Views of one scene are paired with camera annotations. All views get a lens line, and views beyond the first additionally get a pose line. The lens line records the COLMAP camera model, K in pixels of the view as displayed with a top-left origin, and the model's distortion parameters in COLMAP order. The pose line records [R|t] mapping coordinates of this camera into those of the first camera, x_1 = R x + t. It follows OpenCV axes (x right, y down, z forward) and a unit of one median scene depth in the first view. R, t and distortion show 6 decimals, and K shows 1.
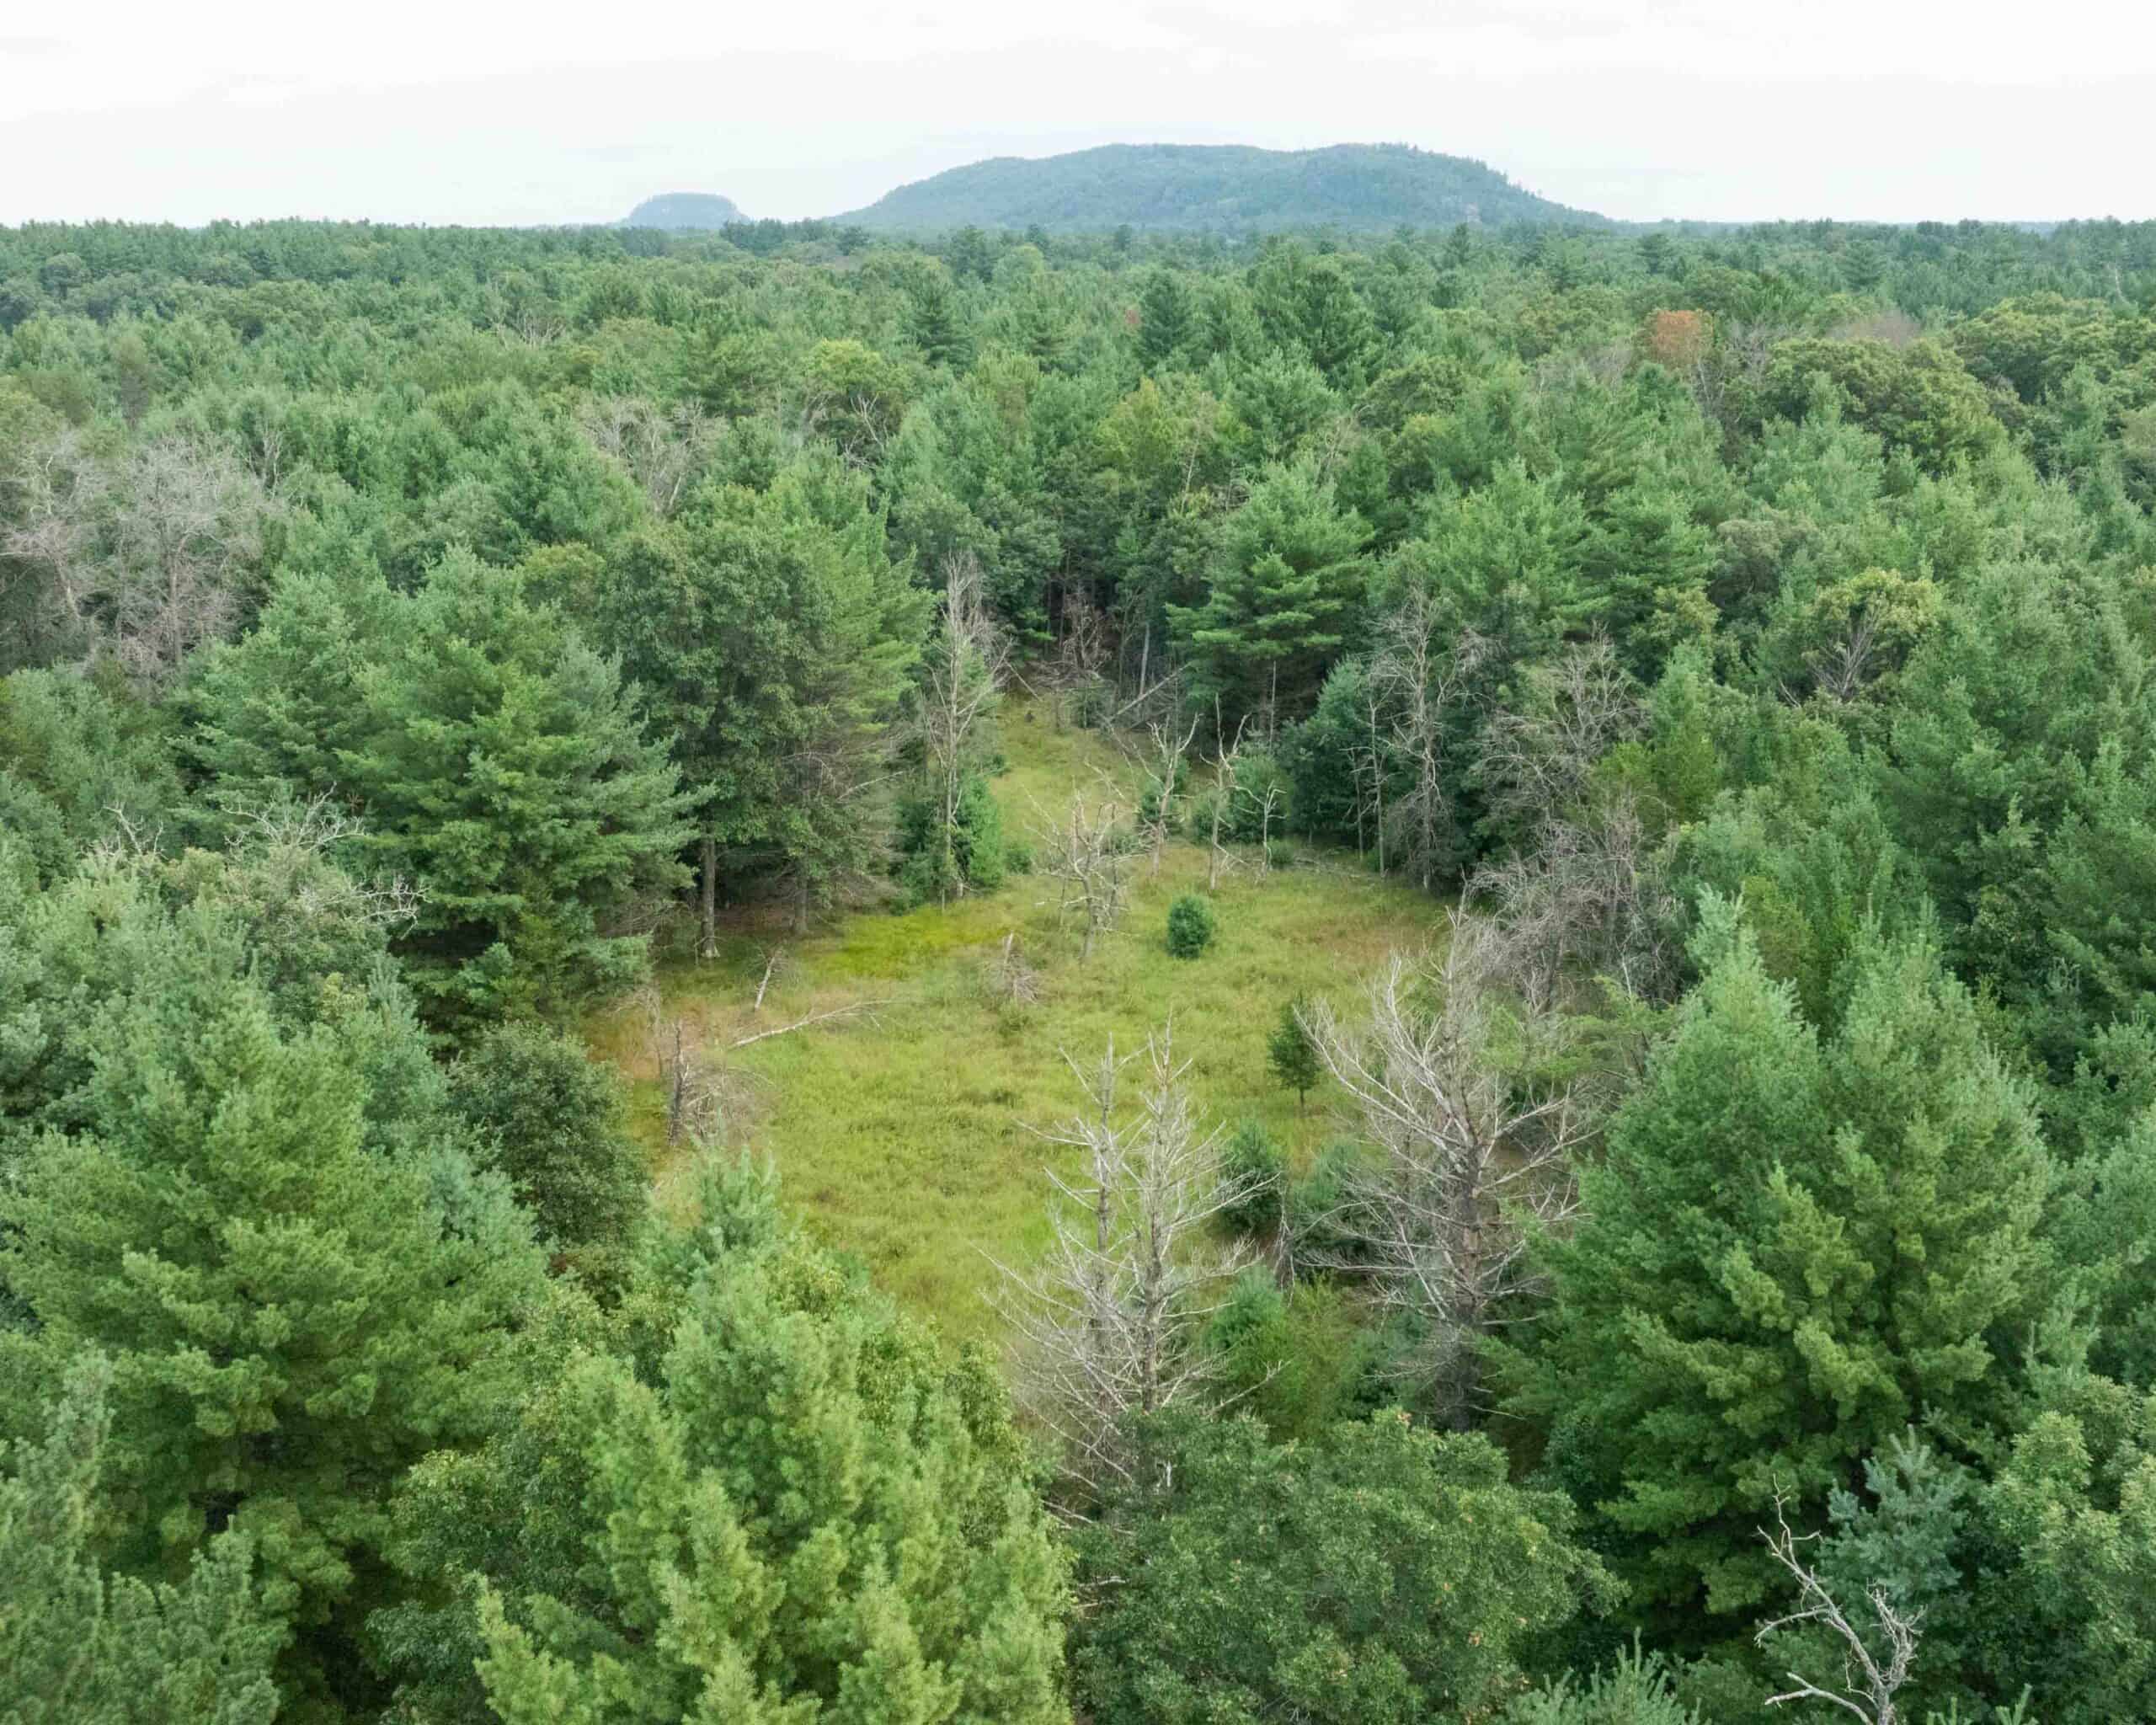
lens RADIAL K [[2149.0, 0, 1078.0], [0, 2149.0, 862.5], [0, 0, 1]] dist [-0.017327, -0.039436]
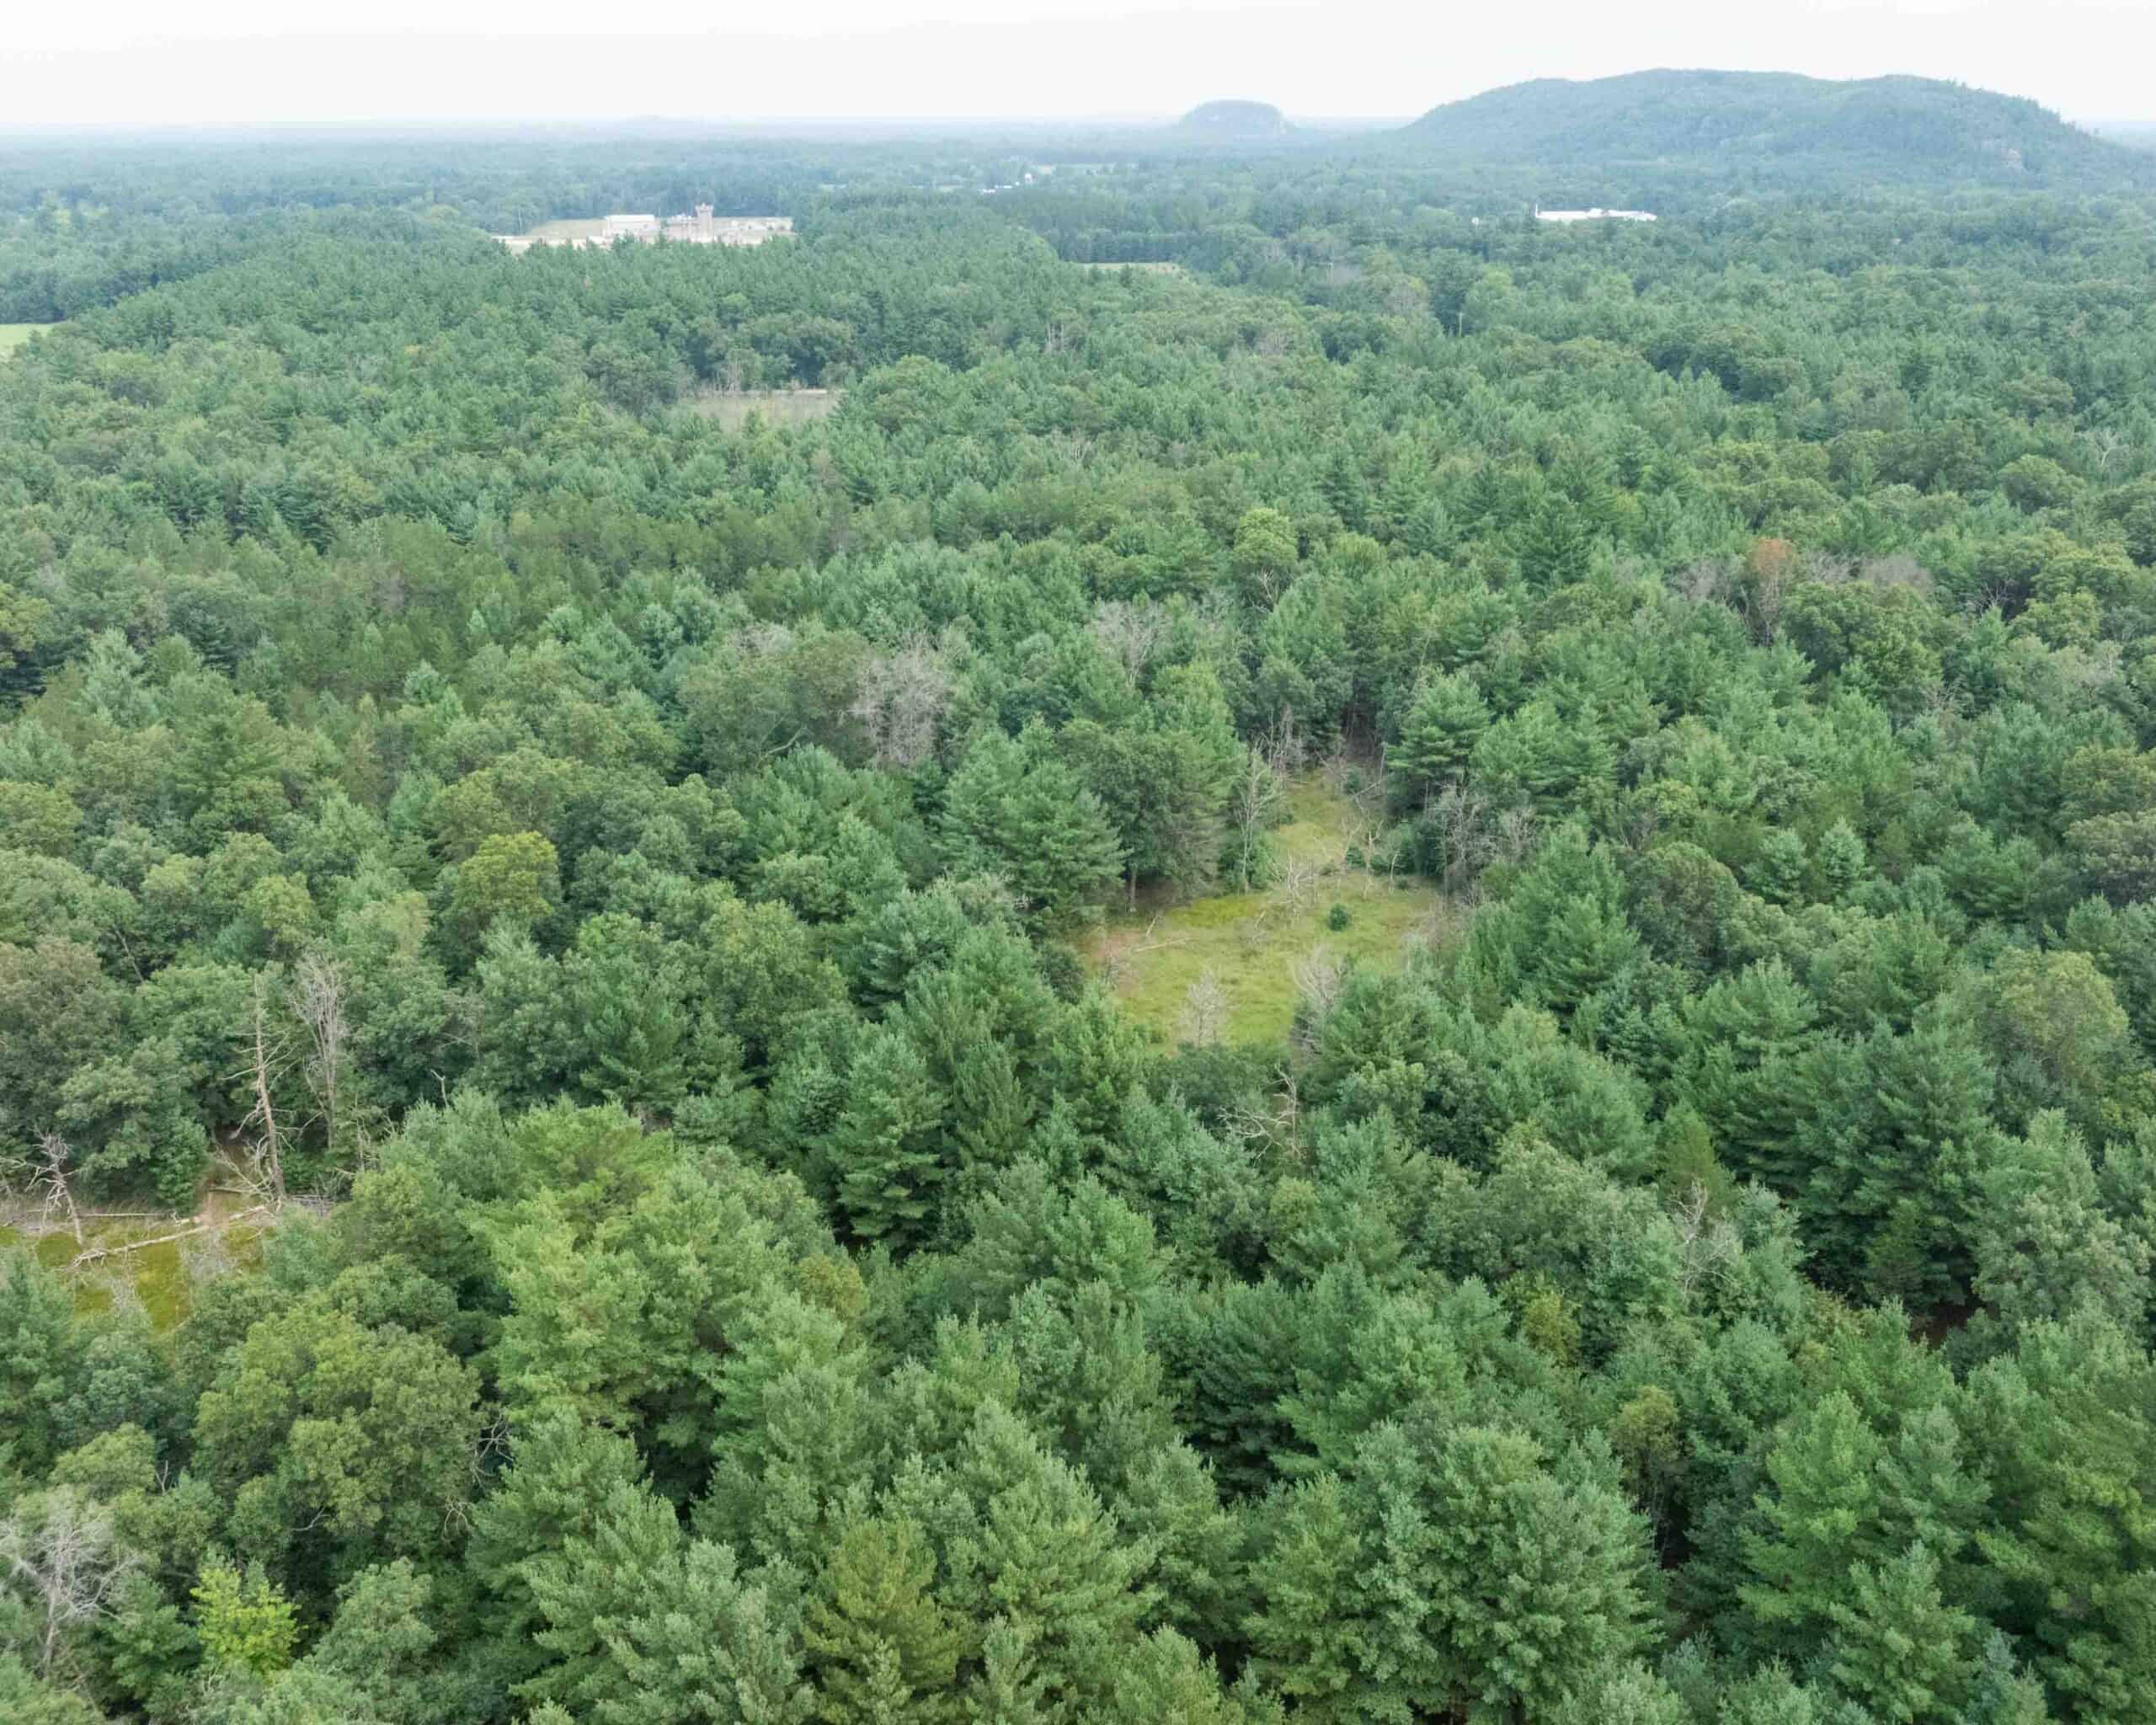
lens RADIAL K [[2149.0, 0, 1078.0], [0, 2149.0, 862.5], [0, 0, 1]] dist [-0.017327, -0.039436]
pose [[0.970521, 0.081548, -0.226801, 0.295126], [-0.070066, 0.995841, 0.058235, -0.140140], [0.230606, -0.040628, 0.972199, -1.272355]]
